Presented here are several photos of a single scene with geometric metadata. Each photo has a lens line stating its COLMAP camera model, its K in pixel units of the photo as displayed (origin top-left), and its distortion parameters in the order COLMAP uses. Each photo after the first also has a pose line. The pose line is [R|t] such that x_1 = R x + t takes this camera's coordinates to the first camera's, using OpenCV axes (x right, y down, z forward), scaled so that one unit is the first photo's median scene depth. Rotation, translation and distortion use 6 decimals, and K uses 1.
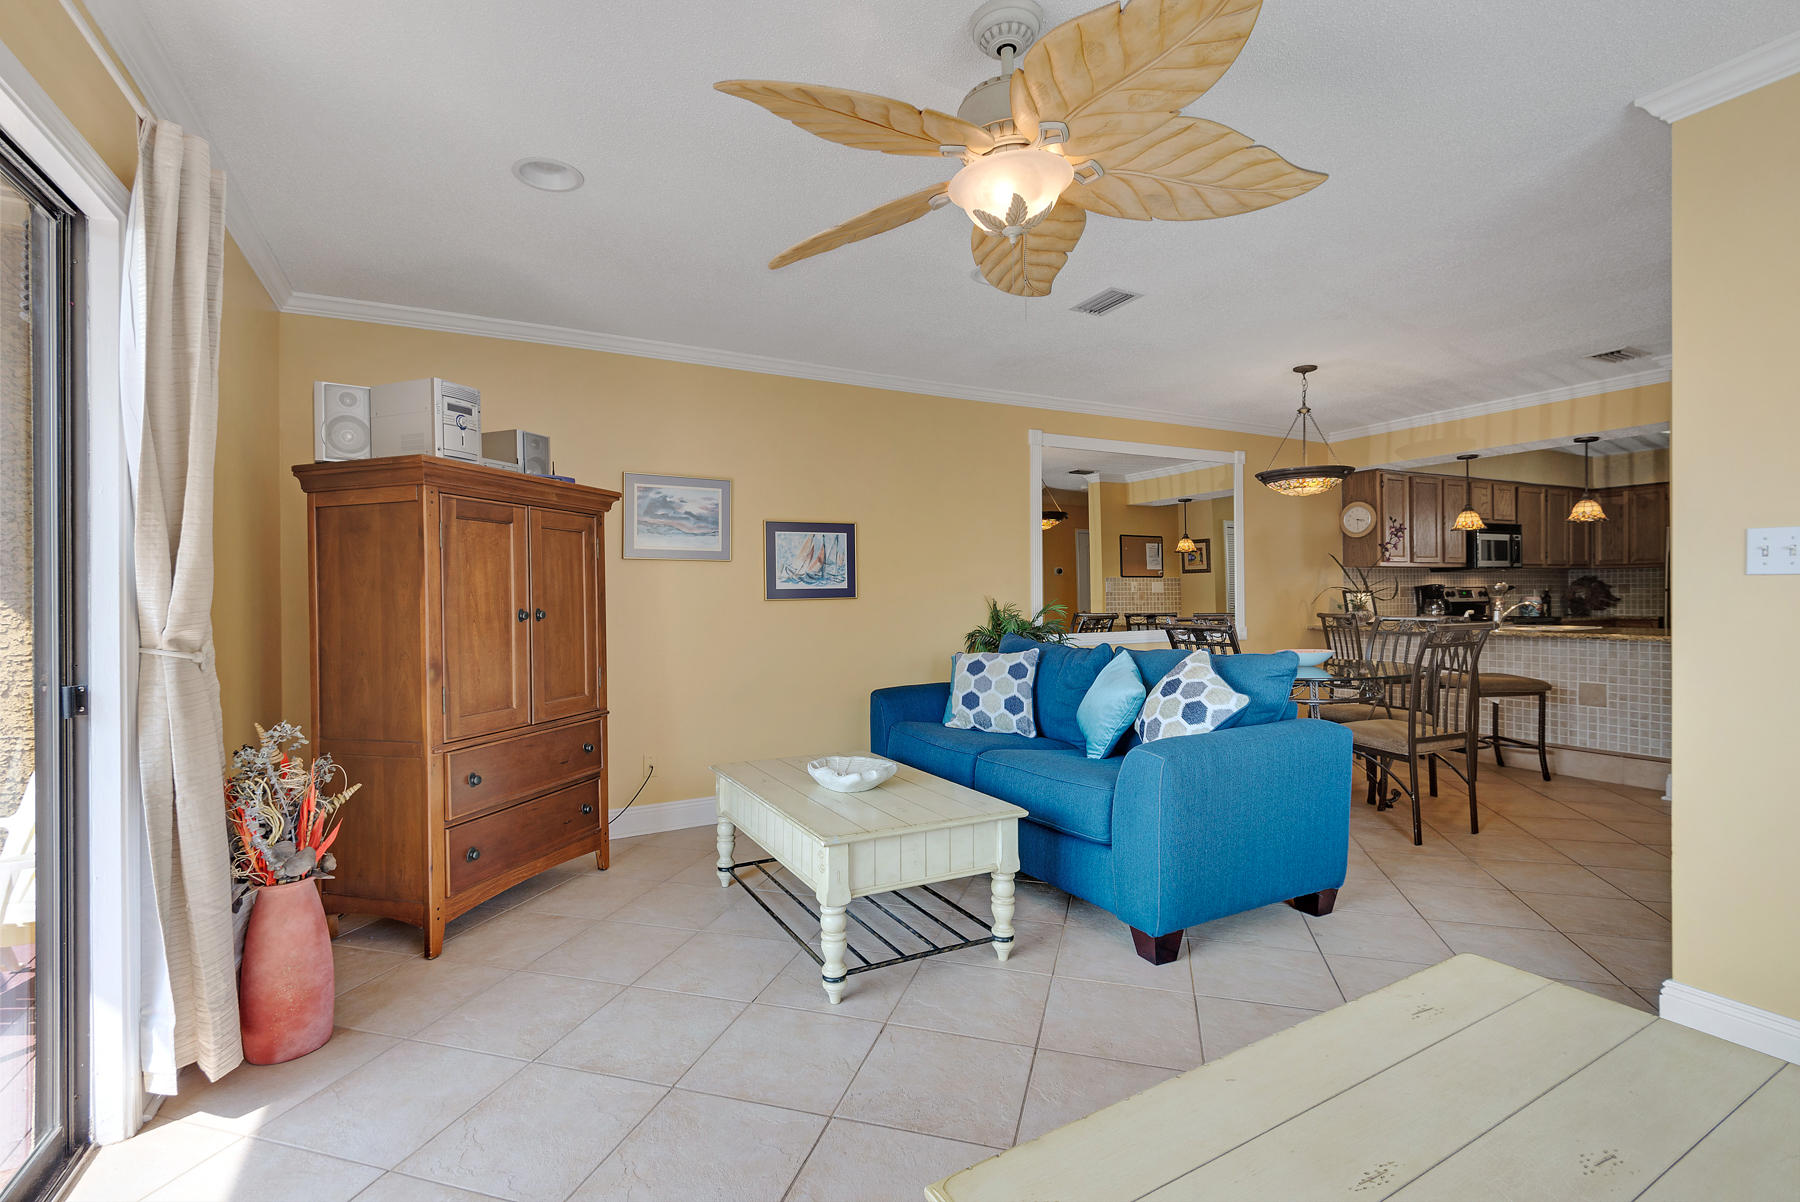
lens RADIAL K [[808.5, 0, 914.8], [0, 808.5, 612.9], [0, 0, 1]] dist [0.012475, -0.005294]
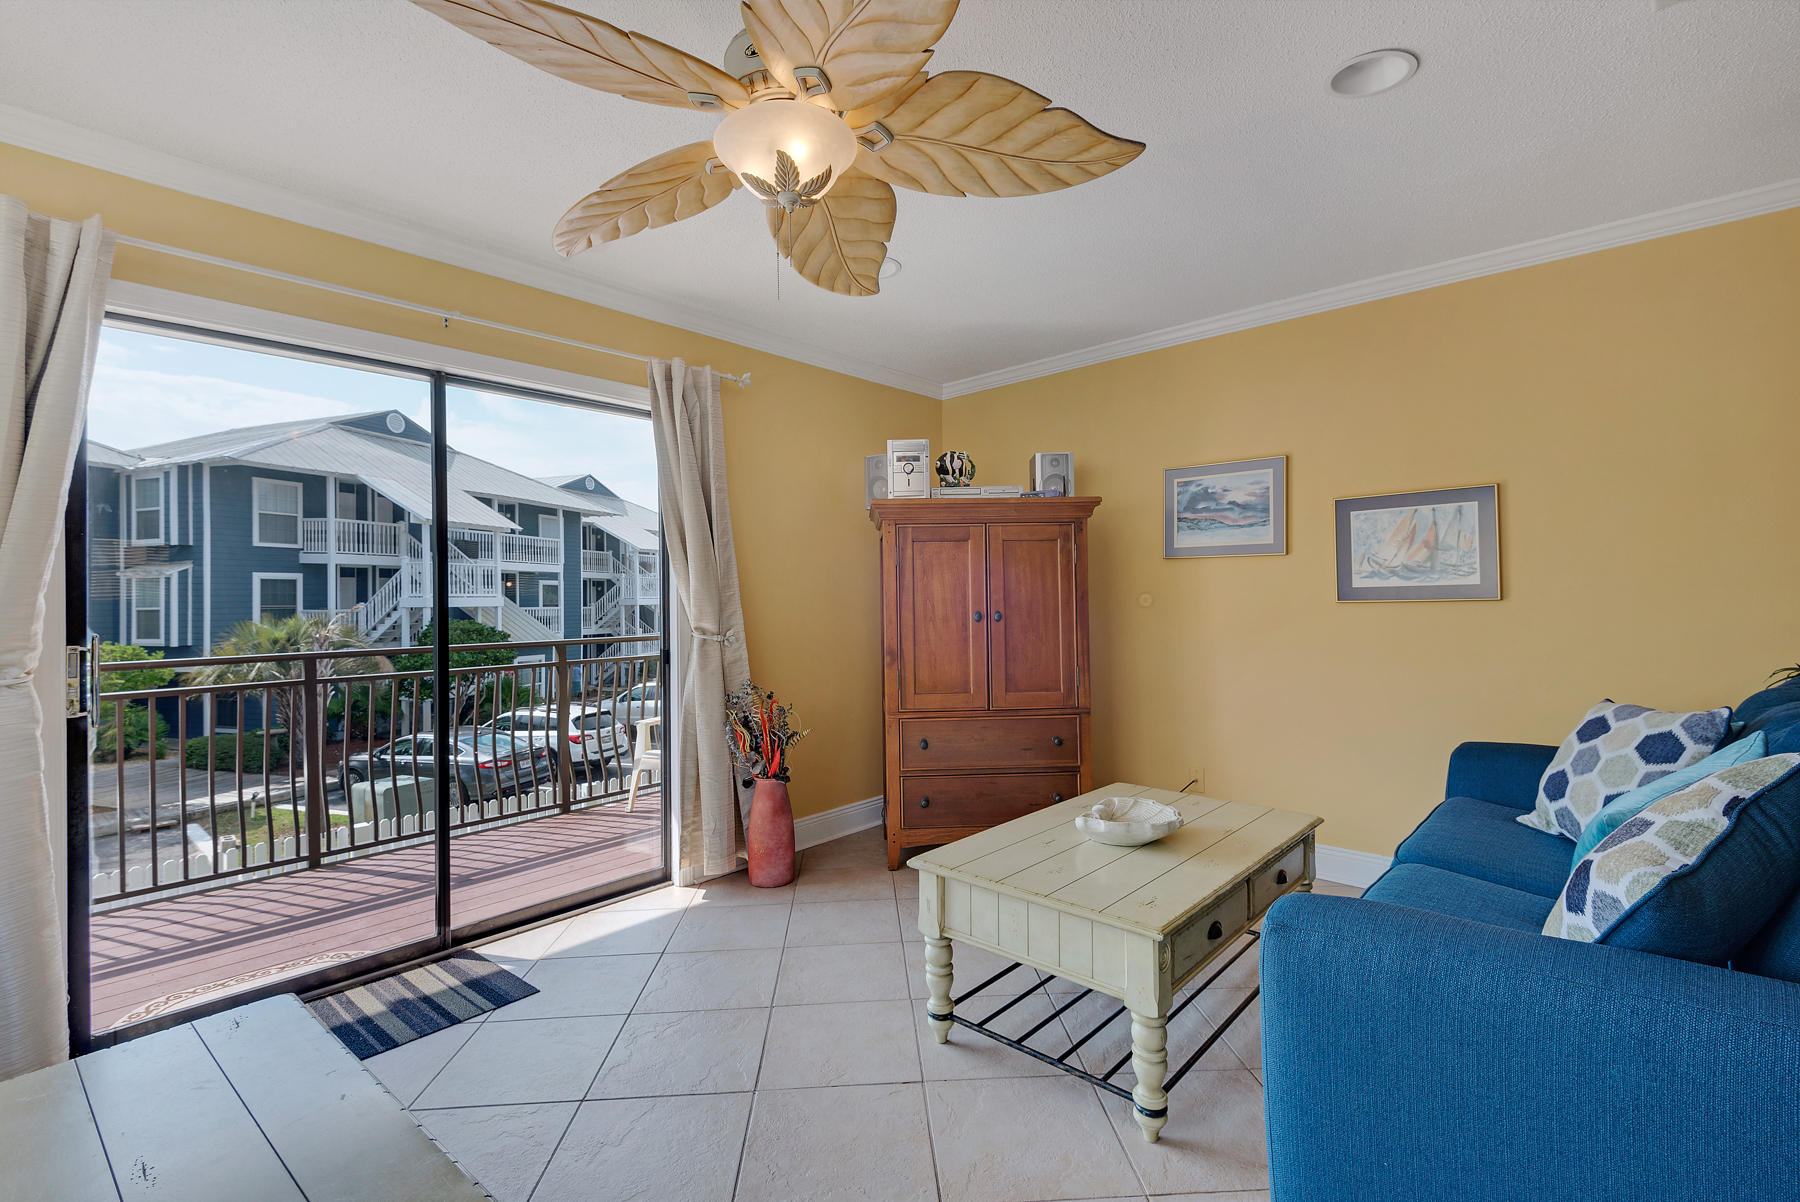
lens RADIAL K [[808.5, 0, 899.2], [0, 808.5, 592.1], [0, 0, 1]] dist [0.012475, -0.005294]
pose [[0.309444, -0.004648, -0.950906, 0.466297], [-0.008282, 0.999937, -0.007583, -0.017184], [0.950882, 0.010222, 0.309386, 0.399887]]
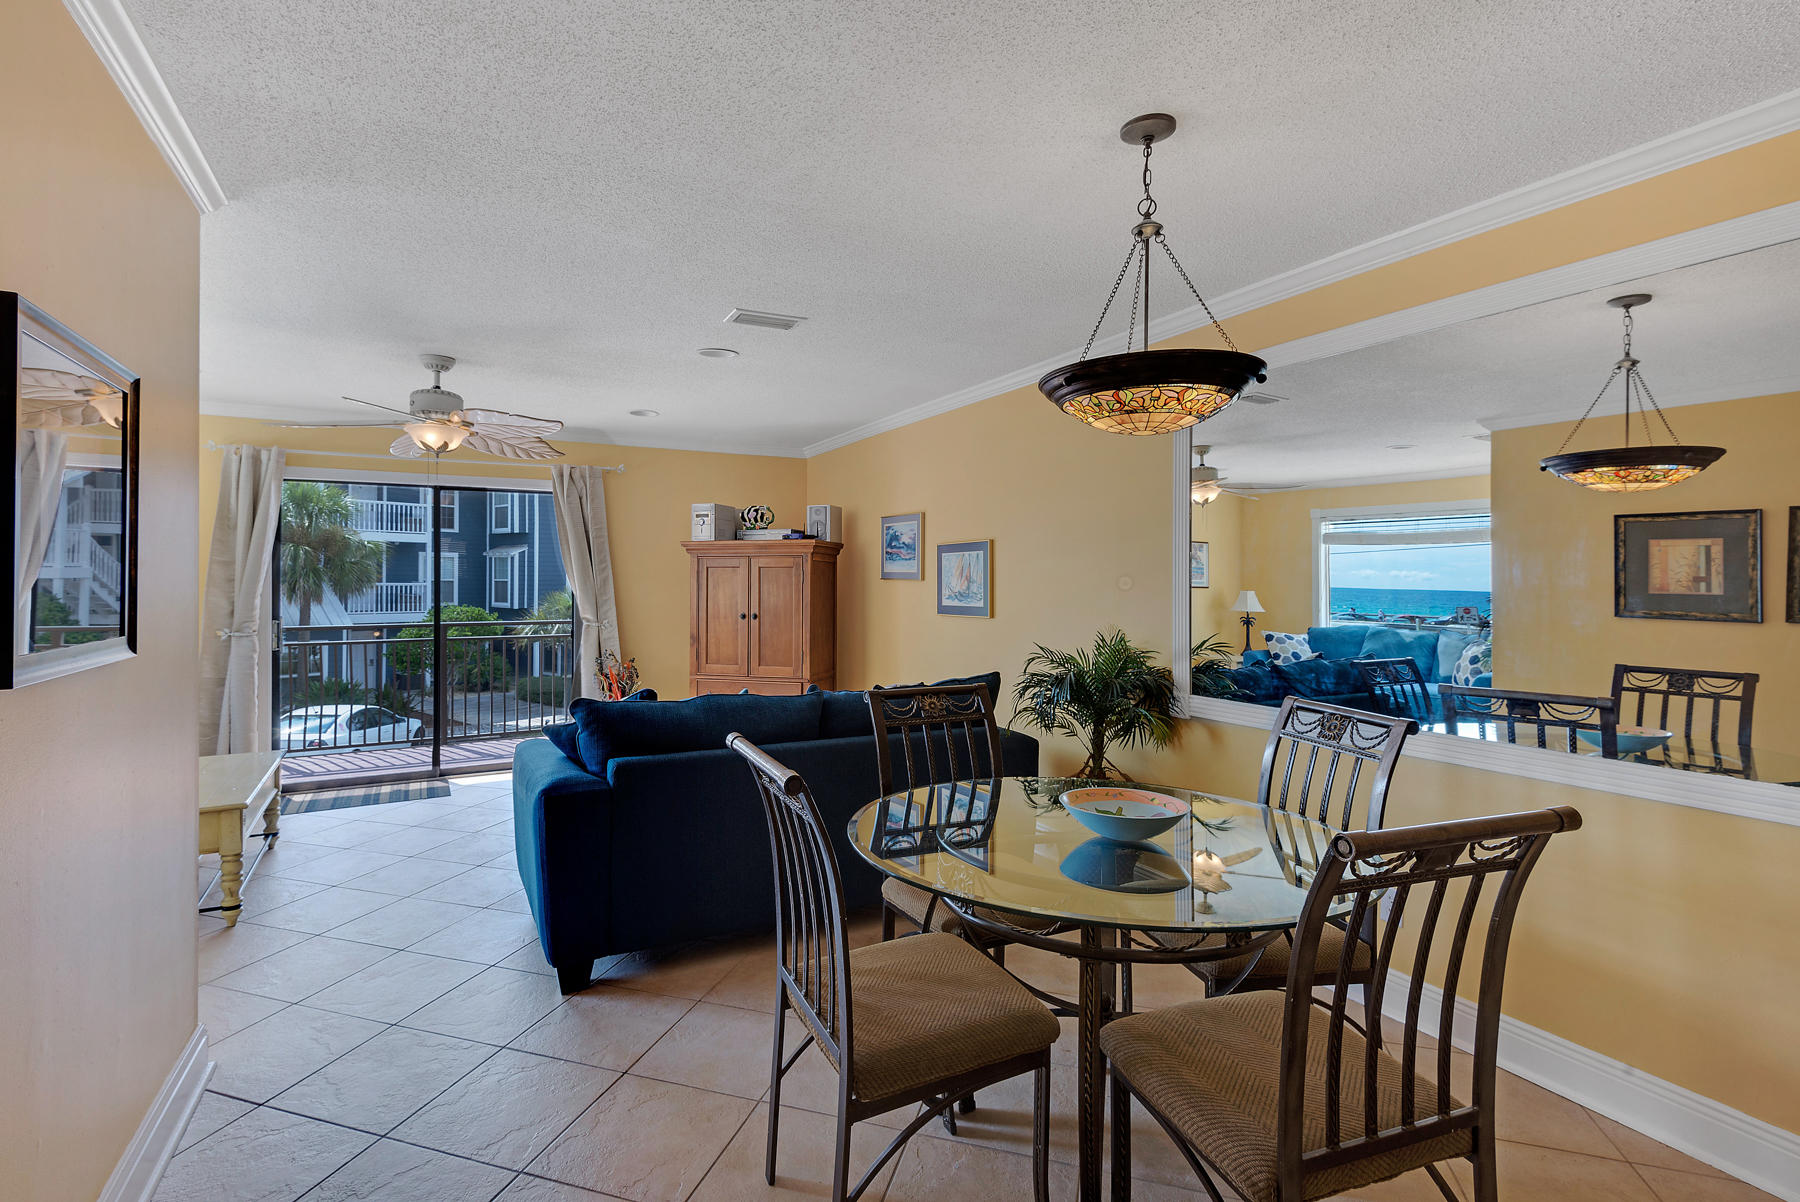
lens RADIAL K [[808.5, 0, 887.4], [0, 808.5, 582.5], [0, 0, 1]] dist [0.012475, -0.005294]
pose [[-0.023627, 0.014042, -0.999622, 1.047212], [-0.023635, 0.999614, 0.014600, -0.082924], [0.999441, 0.023971, -0.023286, 1.053067]]
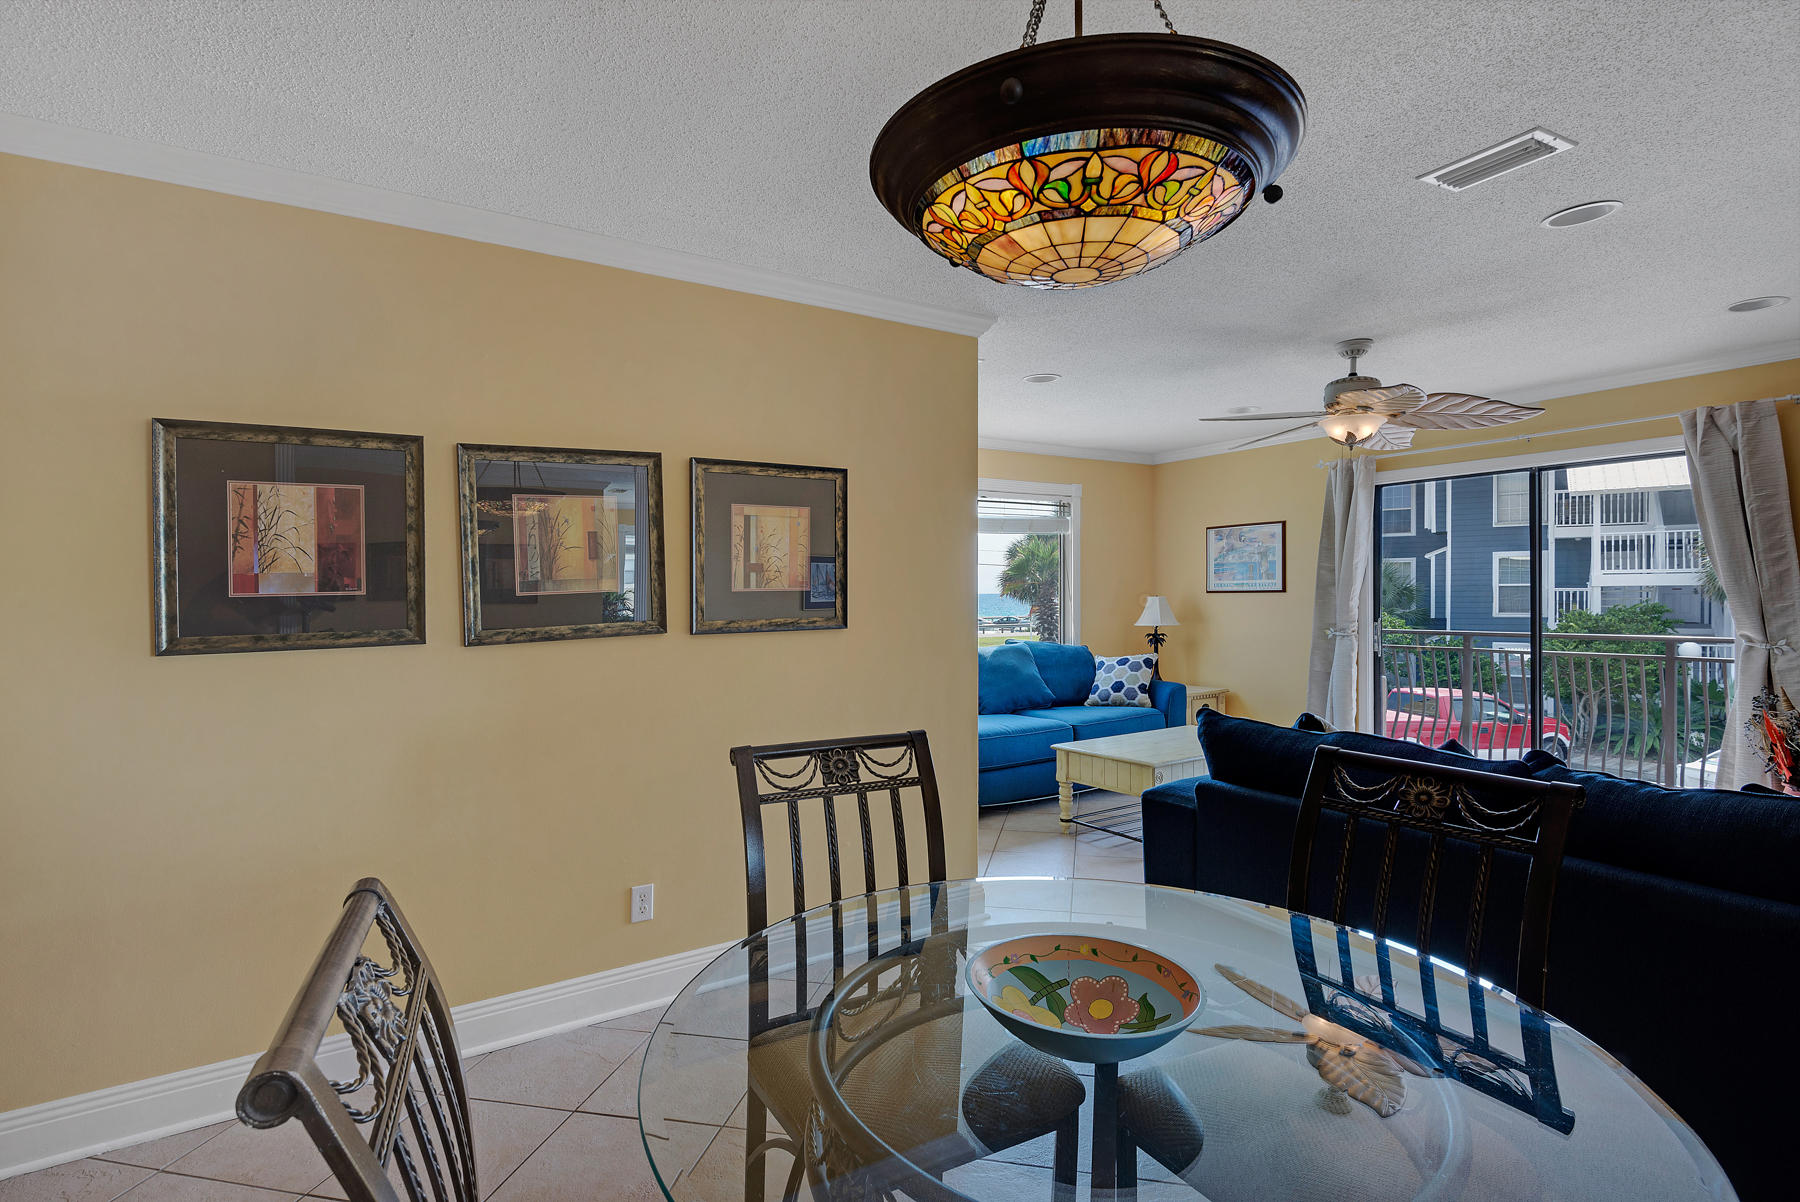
lens RADIAL K [[872.8, 0, 901.1], [0, 872.8, 611.4], [0, 0, 1]] dist [0.010875, -0.008871]
pose [[-0.999063, 0.023878, -0.036093, 0.617467], [0.022290, 0.998793, 0.043760, -0.080179], [0.037094, 0.042915, -0.998390, 1.470303]]
